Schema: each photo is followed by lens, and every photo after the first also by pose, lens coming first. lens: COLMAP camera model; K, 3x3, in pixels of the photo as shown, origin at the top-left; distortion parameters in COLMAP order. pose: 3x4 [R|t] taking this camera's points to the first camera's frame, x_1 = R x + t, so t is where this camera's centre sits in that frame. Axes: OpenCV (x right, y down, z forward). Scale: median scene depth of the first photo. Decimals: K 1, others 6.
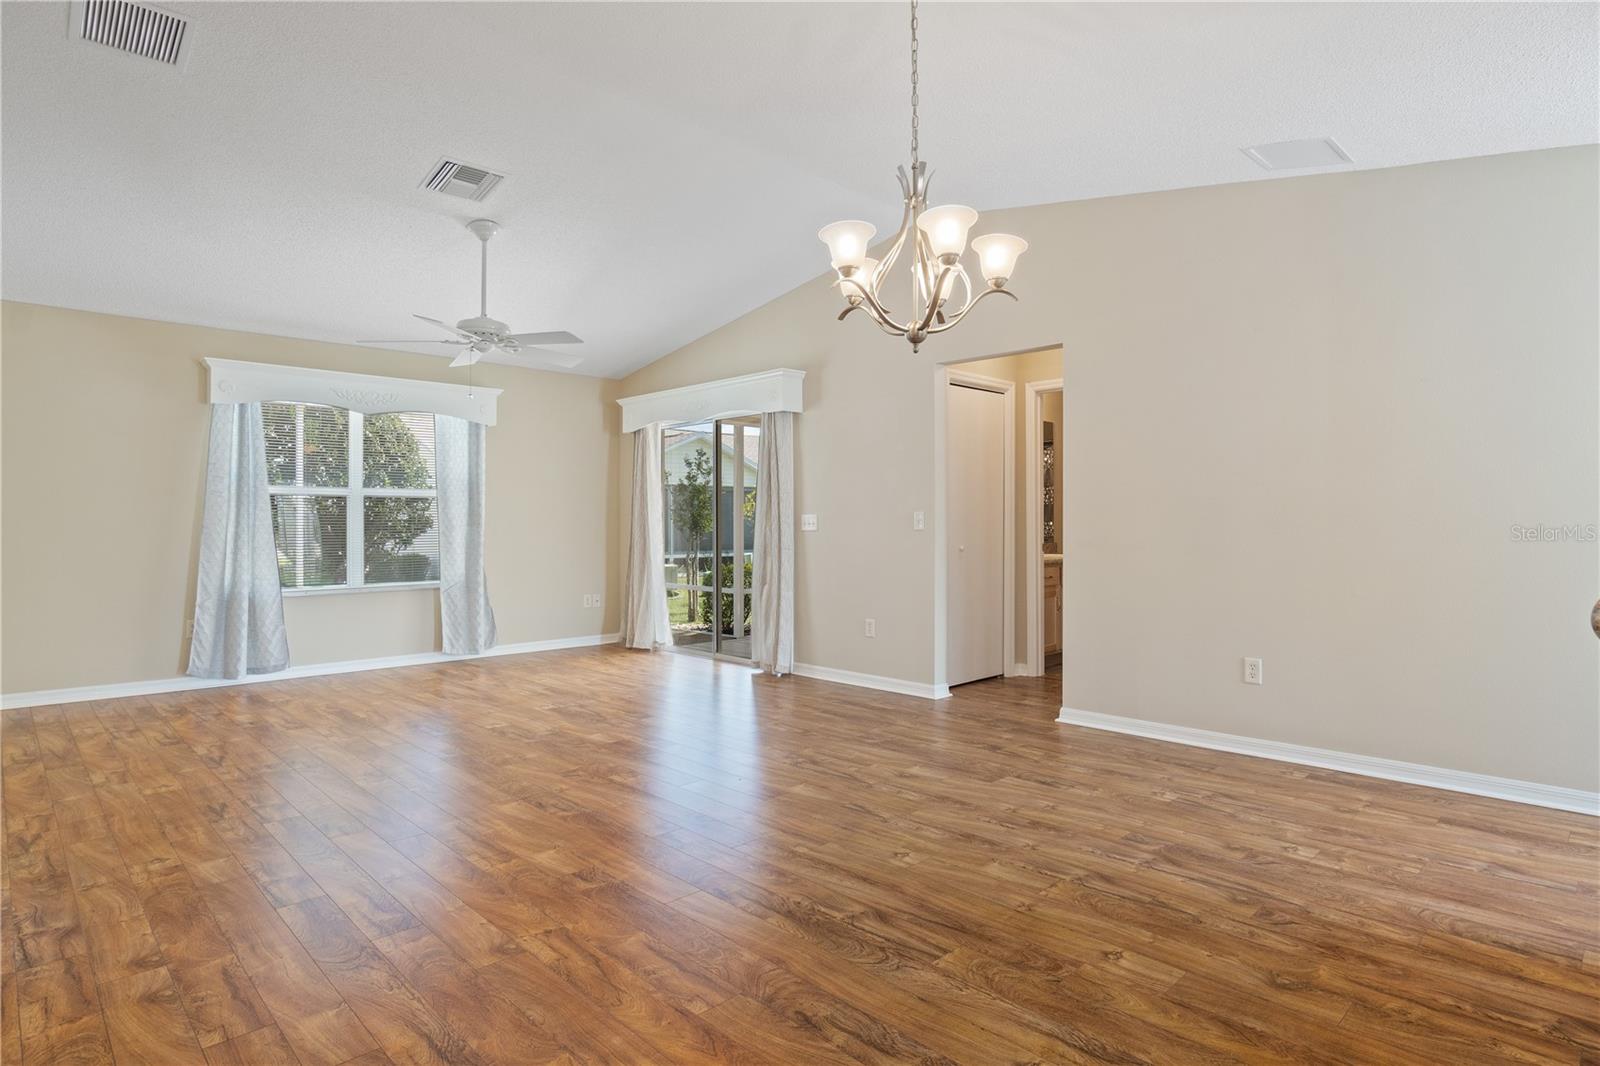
lens RADIAL K [[852.5, 0, 801.8], [0, 852.5, 526.1], [0, 0, 1]] dist [-0.031780, 0.009785]
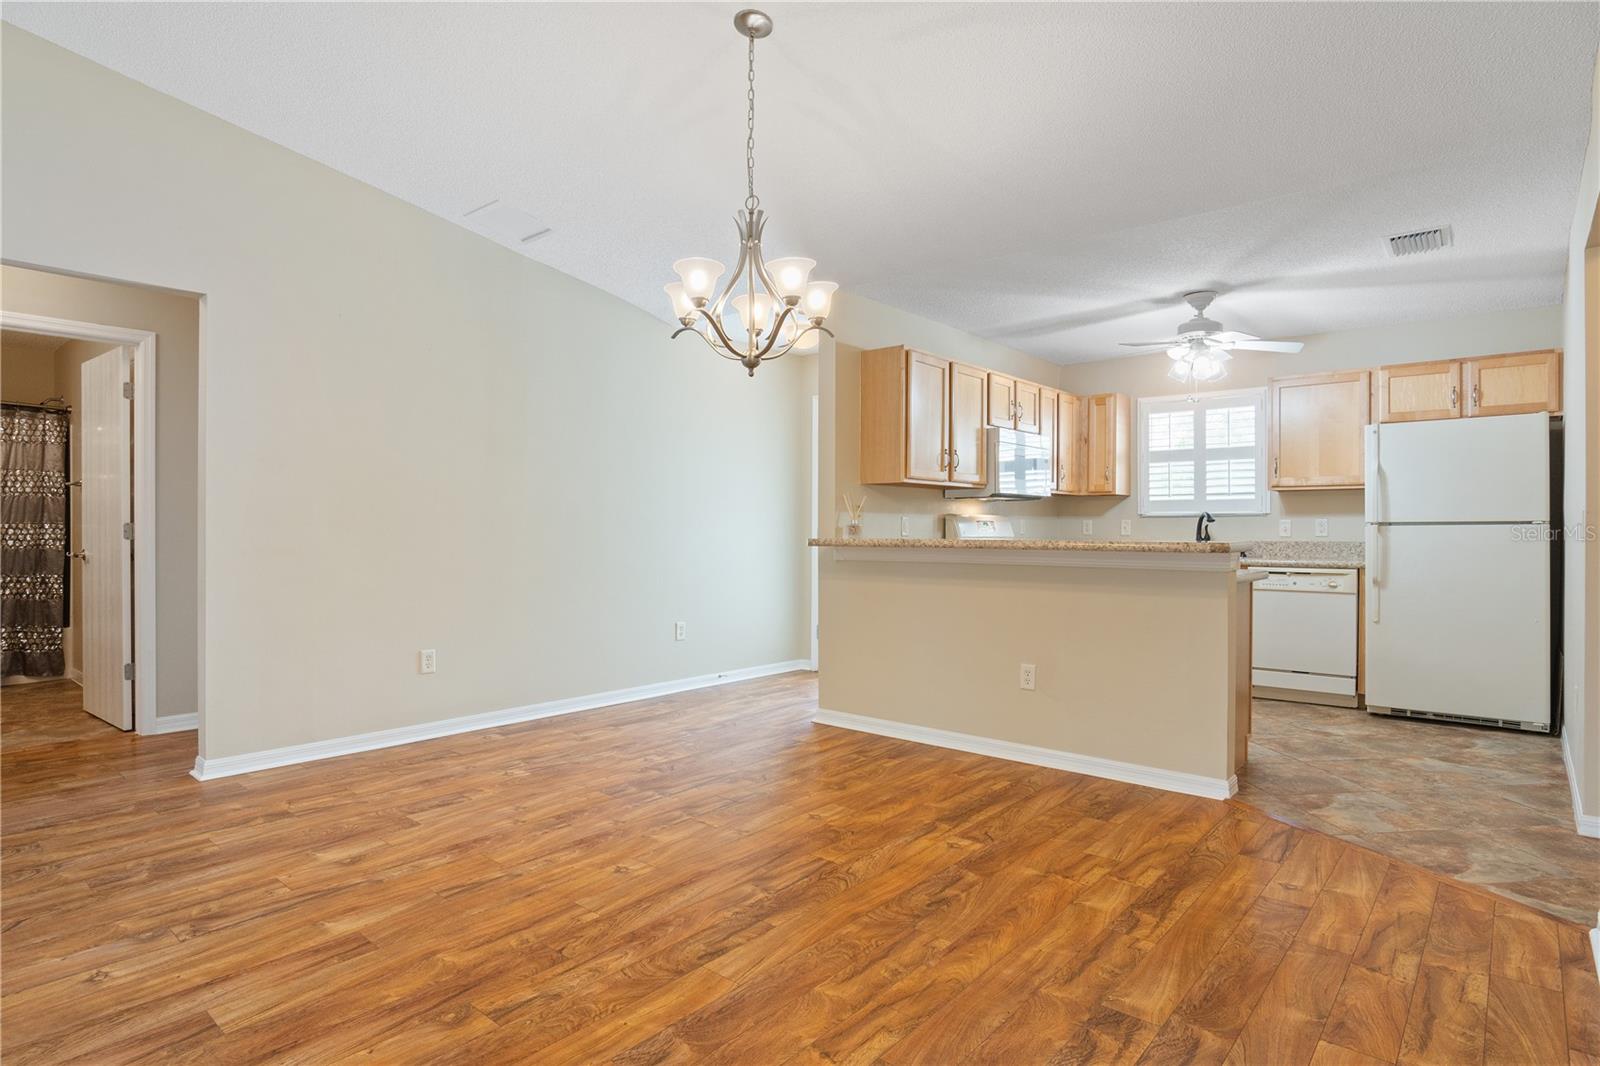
lens RADIAL K [[859.4, 0, 802.9], [0, 859.4, 525.3], [0, 0, 1]] dist [-0.033575, 0.010731]
pose [[-0.090479, 0.004686, 0.995887, -0.902584], [0.000019, 0.999989, -0.004704, 0.001536], [-0.995898, -0.000406, -0.090479, 0.918986]]
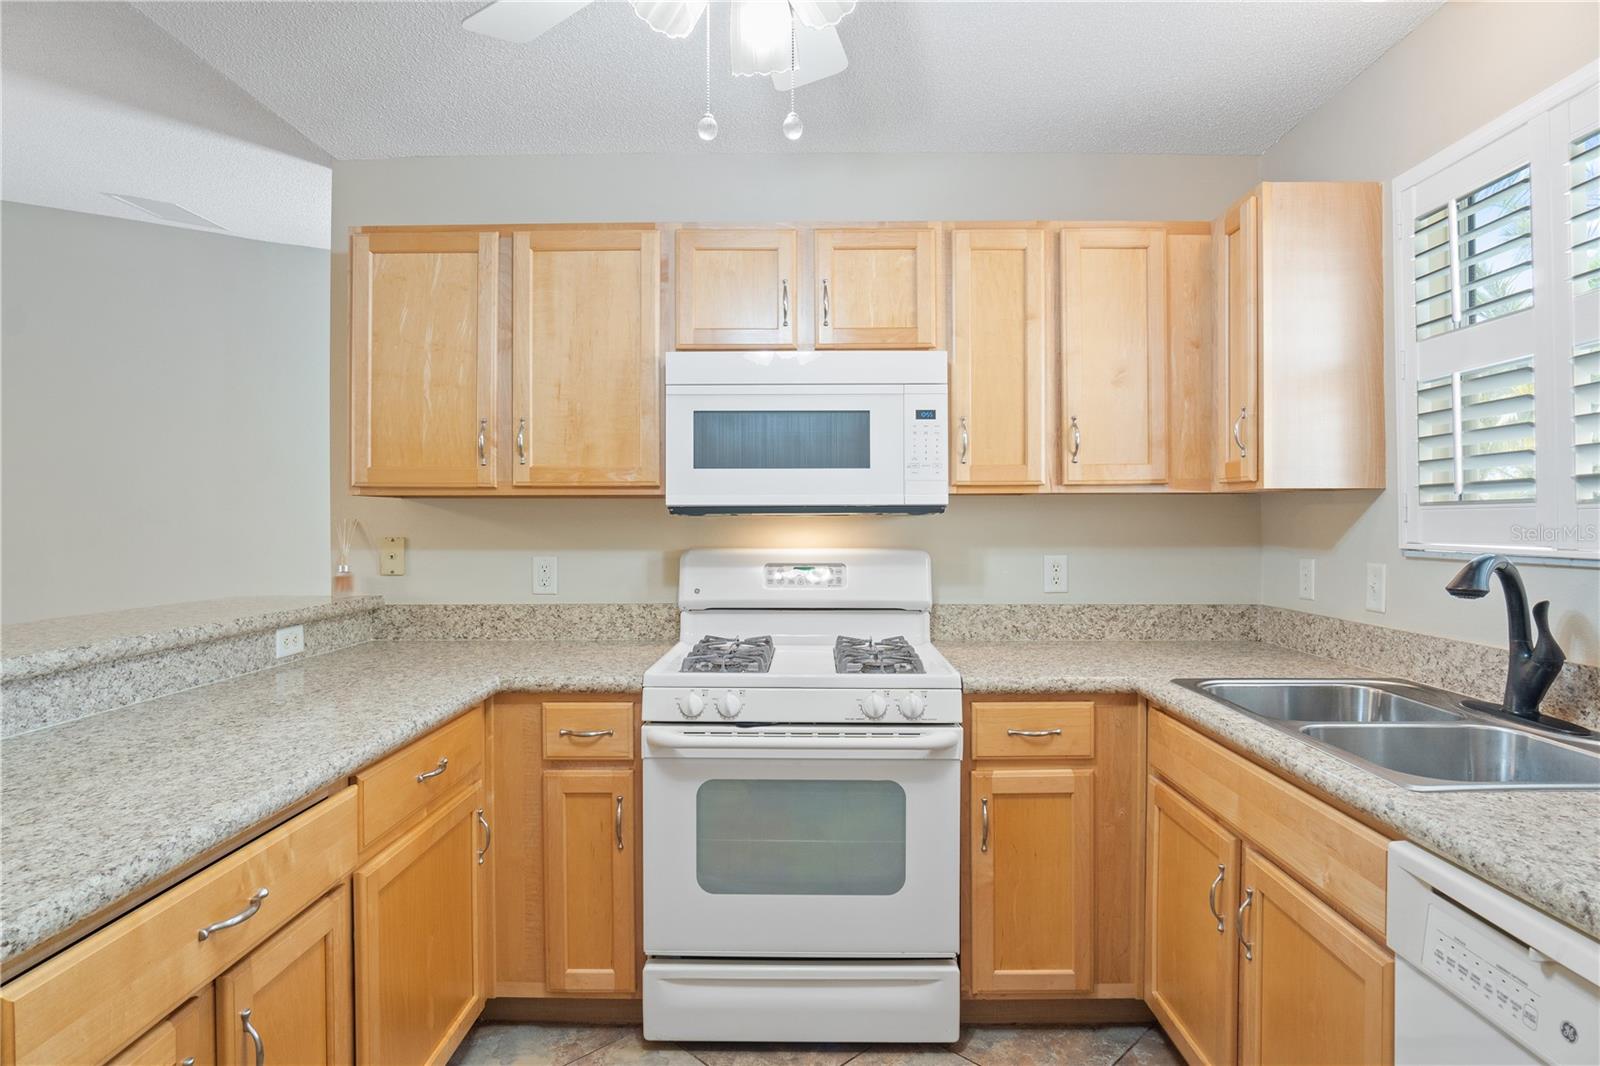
lens RADIAL K [[859.4, 0, 802.9], [0, 859.4, 525.3], [0, 0, 1]] dist [-0.033575, 0.010731]
pose [[0.704822, -0.001556, 0.709383, 0.531507], [0.002131, 0.999998, 0.000076, -0.063153], [-0.709381, 0.001459, 0.704823, -0.409997]]
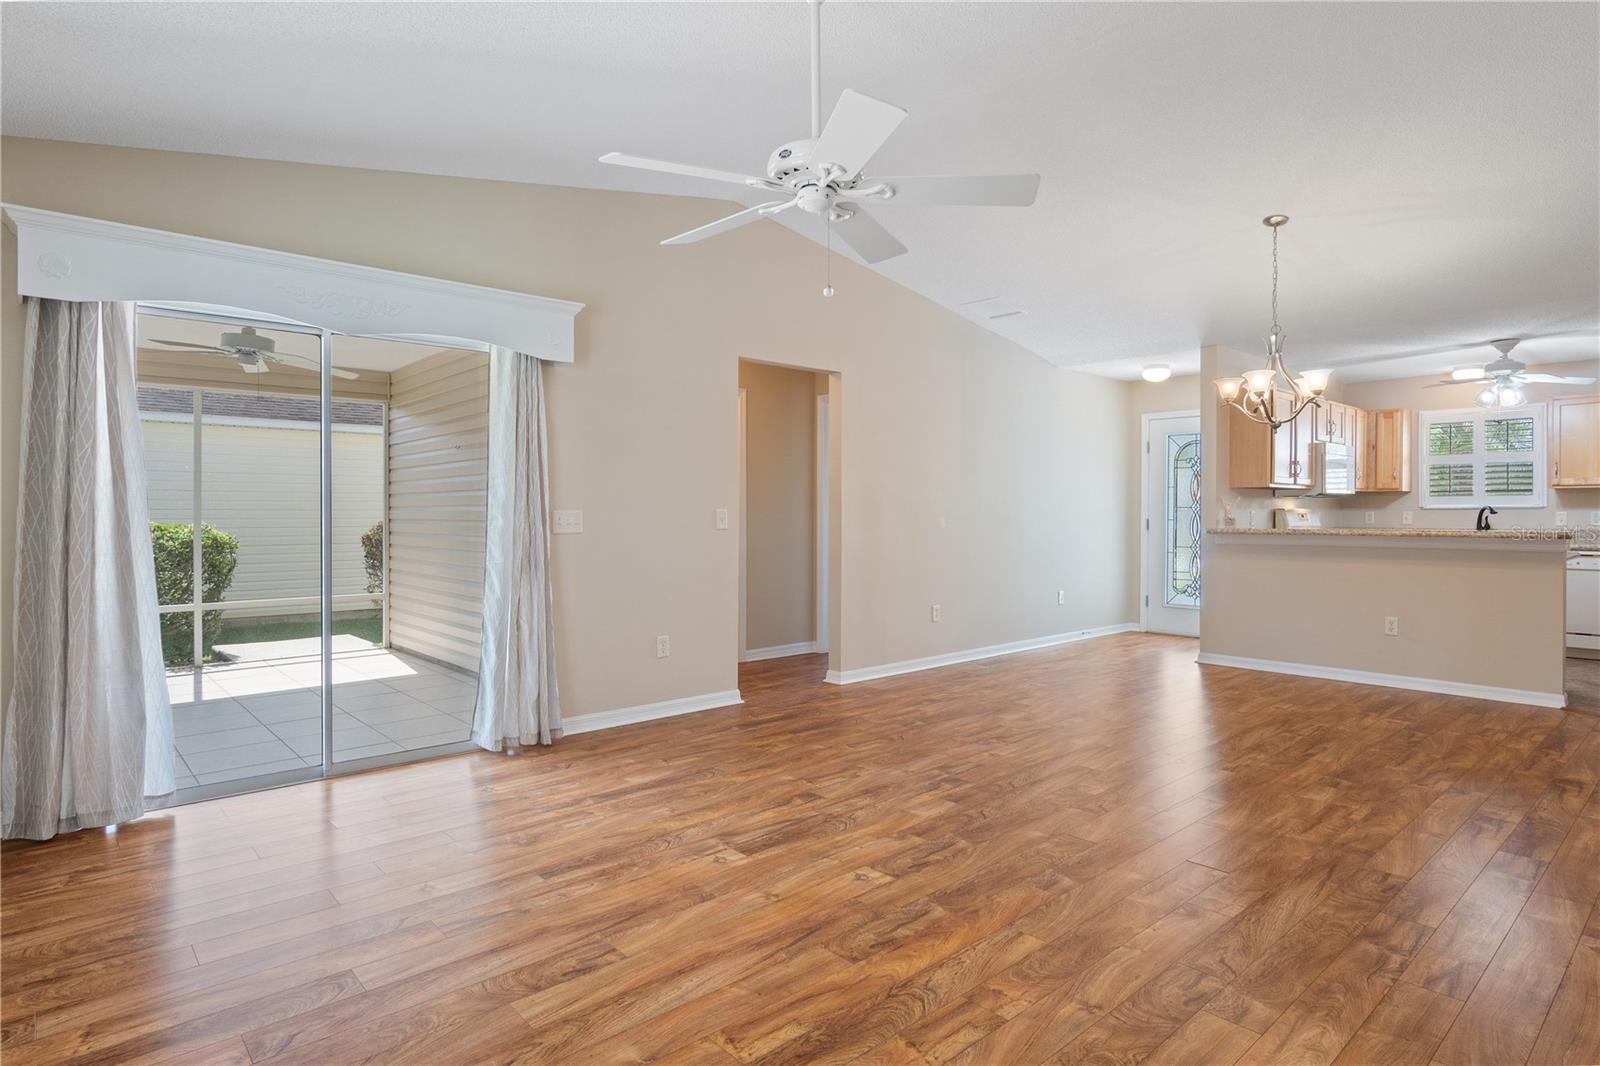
lens RADIAL K [[870.9, 0, 798.5], [0, 870.9, 516.9], [0, 0, 1]] dist [-0.028428, 0.011855]
pose [[0.048096, -0.004506, 0.998833, -1.645673], [0.002661, 0.999987, 0.004383, -0.025143], [-0.998839, 0.002447, 0.048108, 1.753072]]
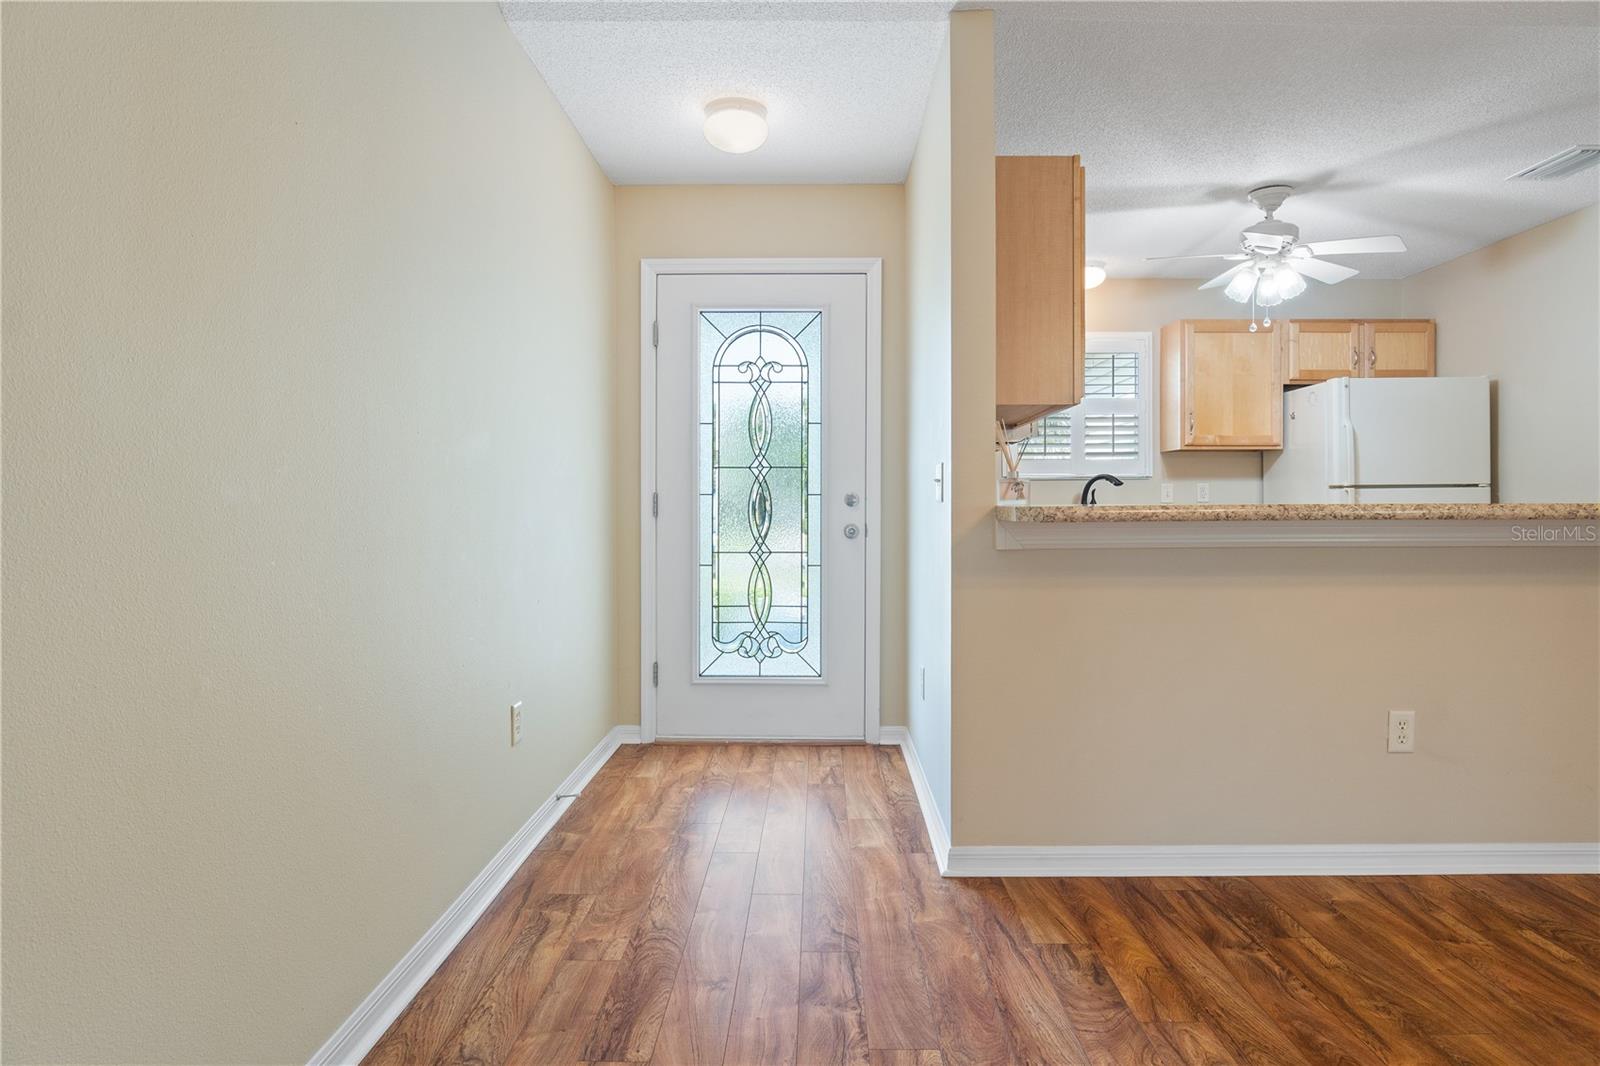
lens RADIAL K [[863.2, 0, 807.9], [0, 863.2, 517.2], [0, 0, 1]] dist [-0.036525, 0.011128]
pose [[-0.705560, -0.009342, 0.708589, 0.356436], [0.005493, 0.999811, 0.018650, 0.012830], [-0.708629, 0.017051, -0.705375, 1.460782]]
